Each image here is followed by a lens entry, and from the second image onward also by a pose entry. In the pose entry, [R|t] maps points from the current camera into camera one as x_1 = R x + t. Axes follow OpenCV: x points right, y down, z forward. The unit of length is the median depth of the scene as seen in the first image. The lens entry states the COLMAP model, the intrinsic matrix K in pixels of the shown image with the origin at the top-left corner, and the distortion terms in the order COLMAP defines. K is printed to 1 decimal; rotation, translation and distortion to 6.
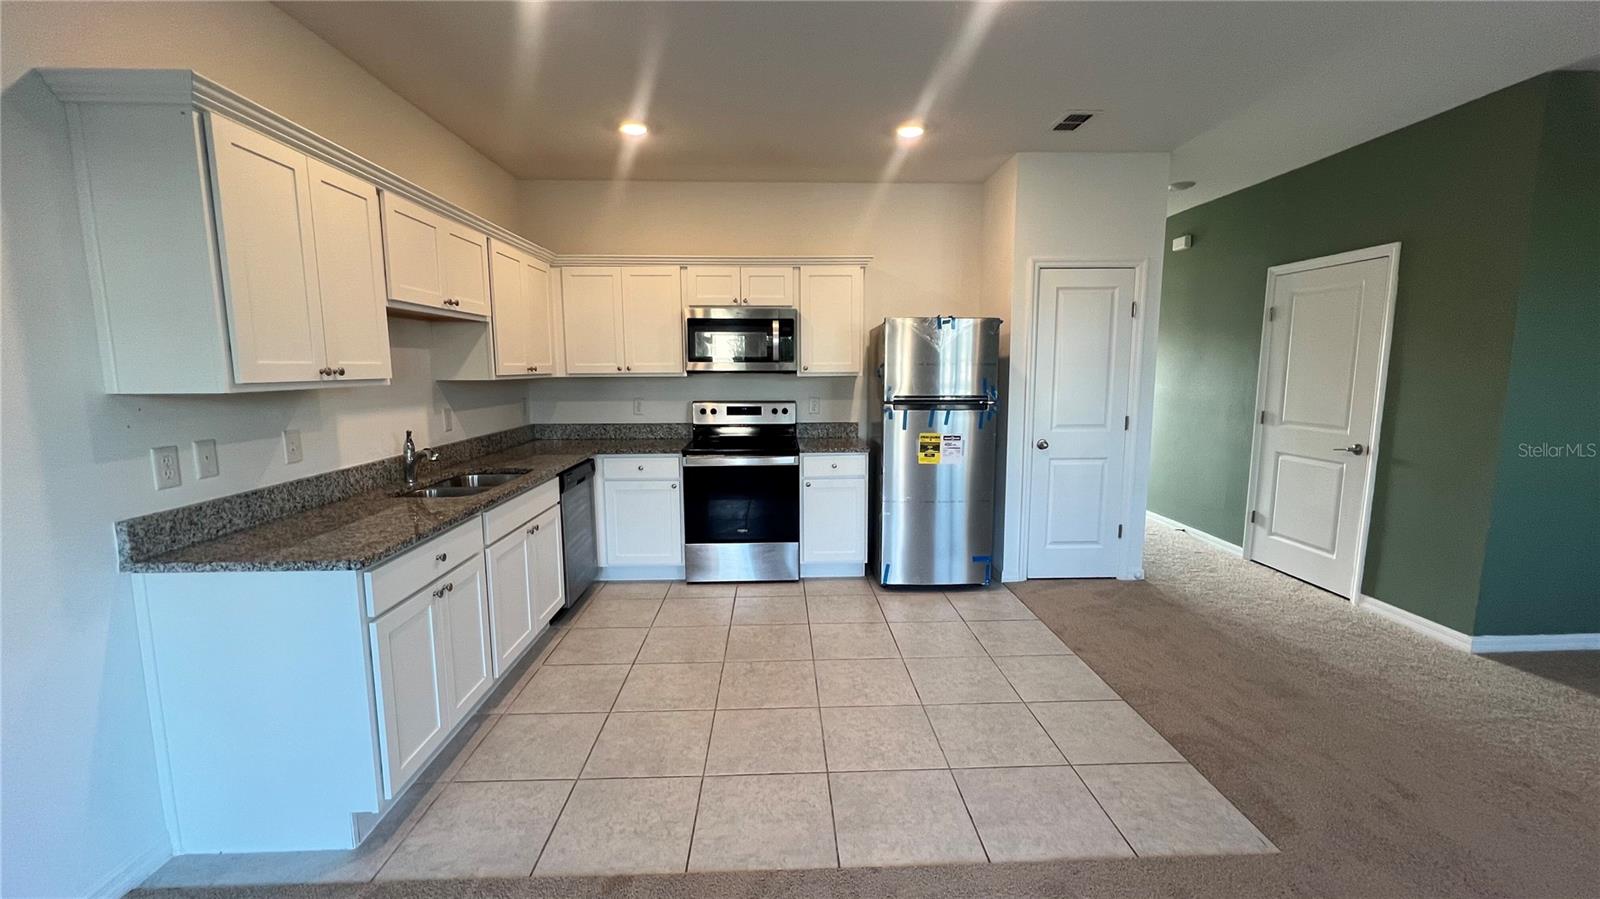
lens RADIAL K [[637.6, 0, 800.0], [0, 637.6, 449.5], [0, 0, 1]] dist [-0.001245, 0.000342]
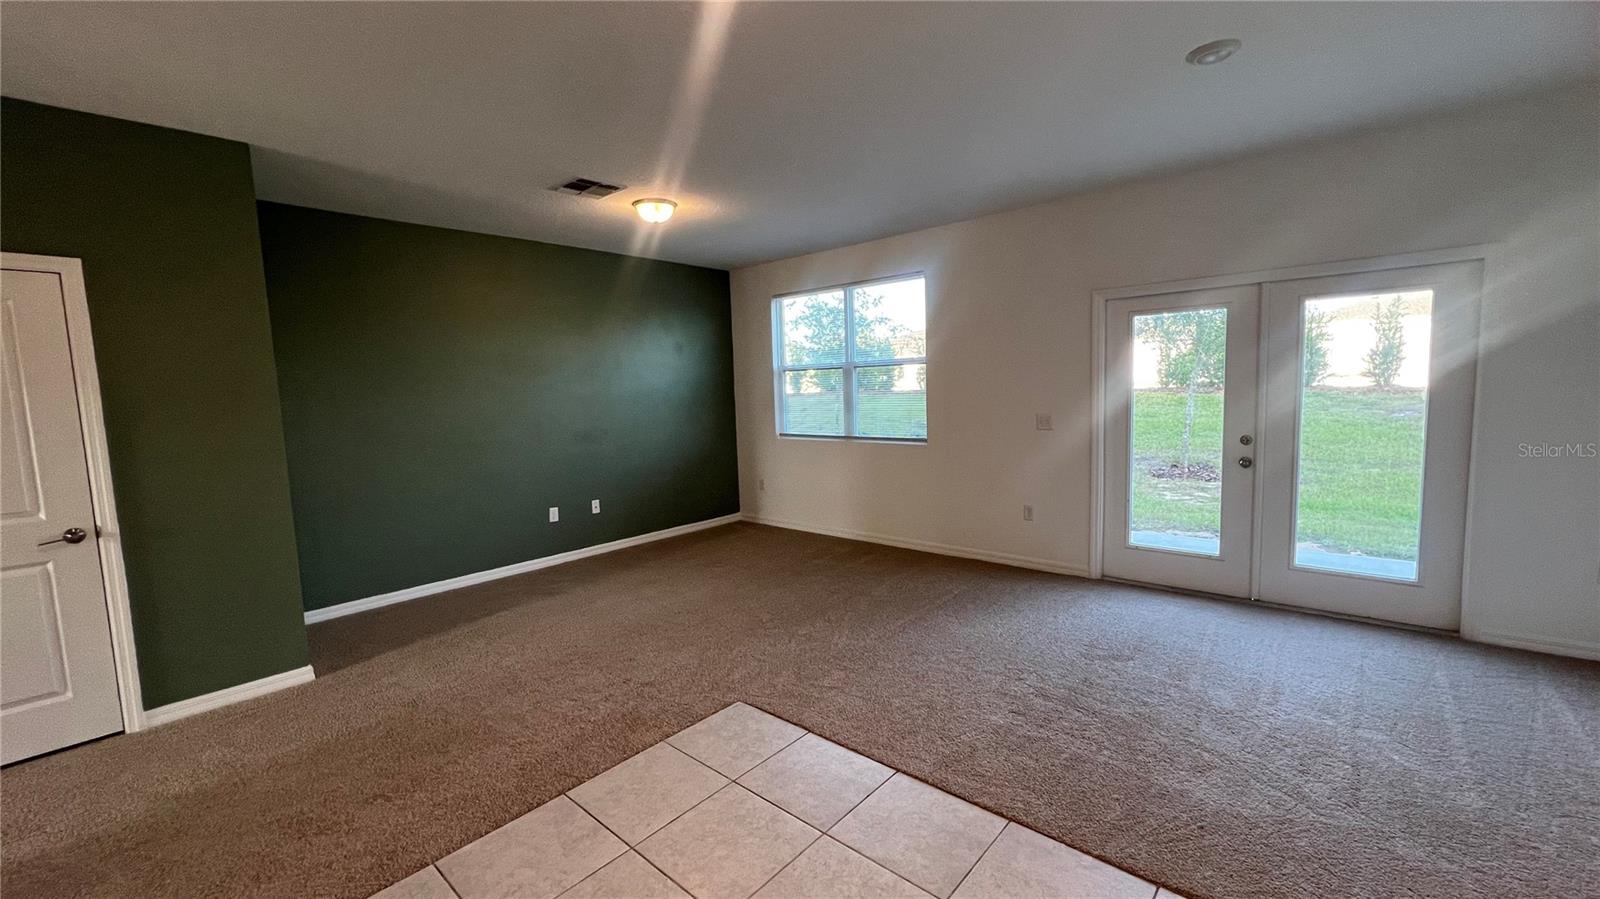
lens RADIAL K [[637.6, 0, 800.0], [0, 637.6, 449.5], [0, 0, 1]] dist [-0.001245, 0.000342]
pose [[-0.717448, -0.040950, 0.695407, -0.203673], [0.126440, 0.974034, 0.187804, -0.122265], [-0.685041, 0.222667, -0.693641, 0.885564]]
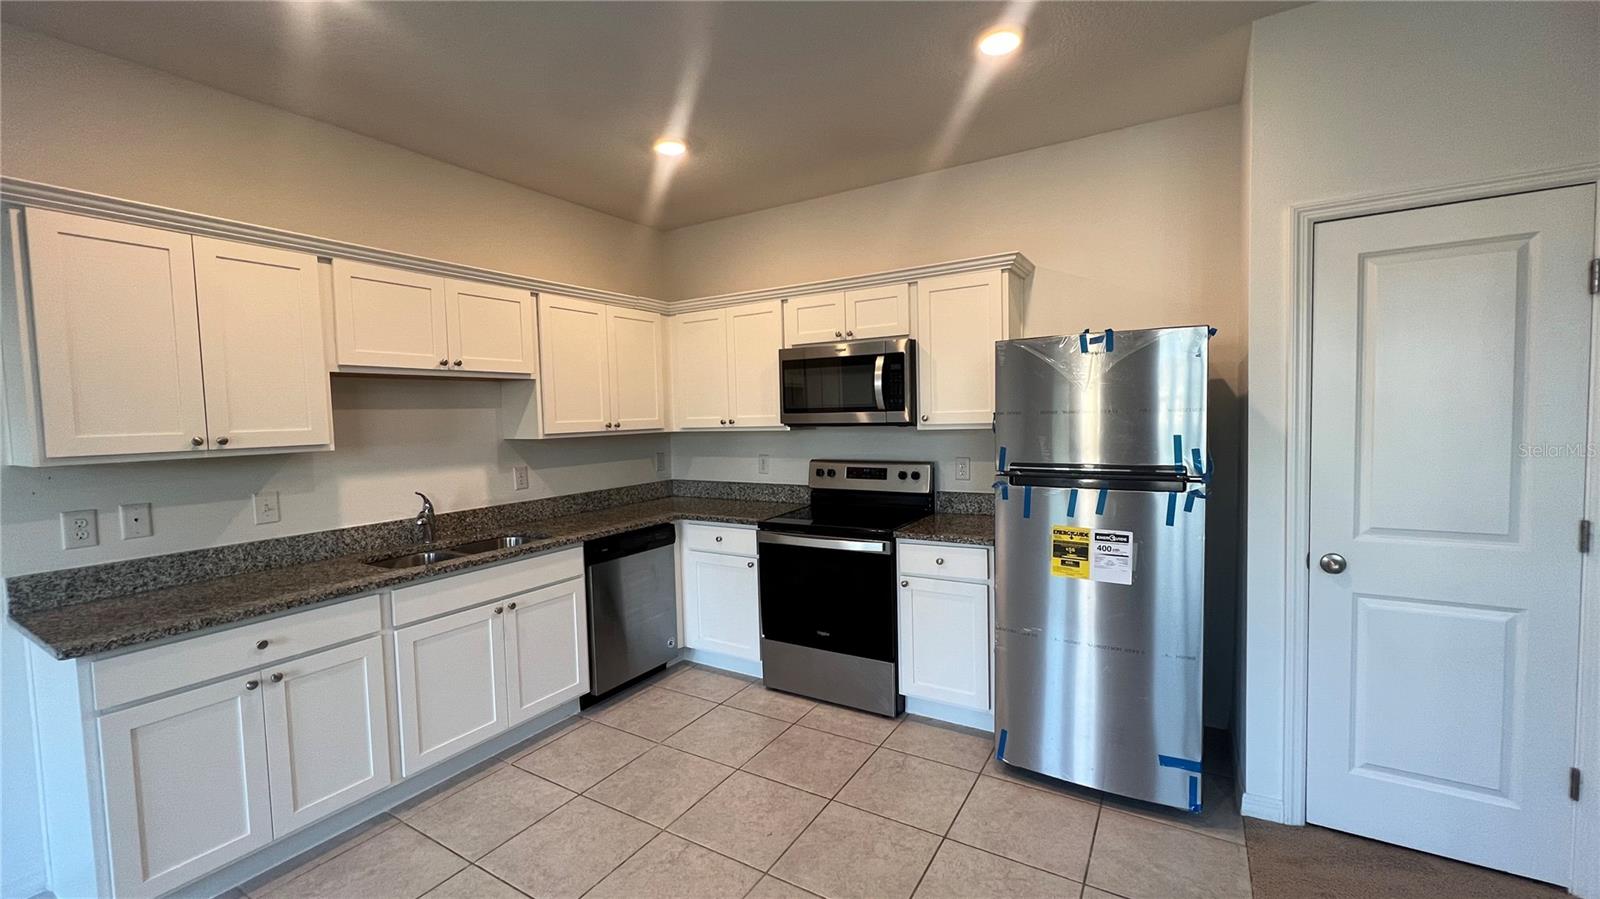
lens RADIAL K [[637.6, 0, 800.0], [0, 637.6, 449.5], [0, 0, 1]] dist [-0.001245, 0.000342]
pose [[0.834549, 0.013409, -0.550771, 0.318791], [-0.048418, 0.997621, -0.049077, -0.055679], [0.548802, 0.067624, 0.833212, 0.356942]]
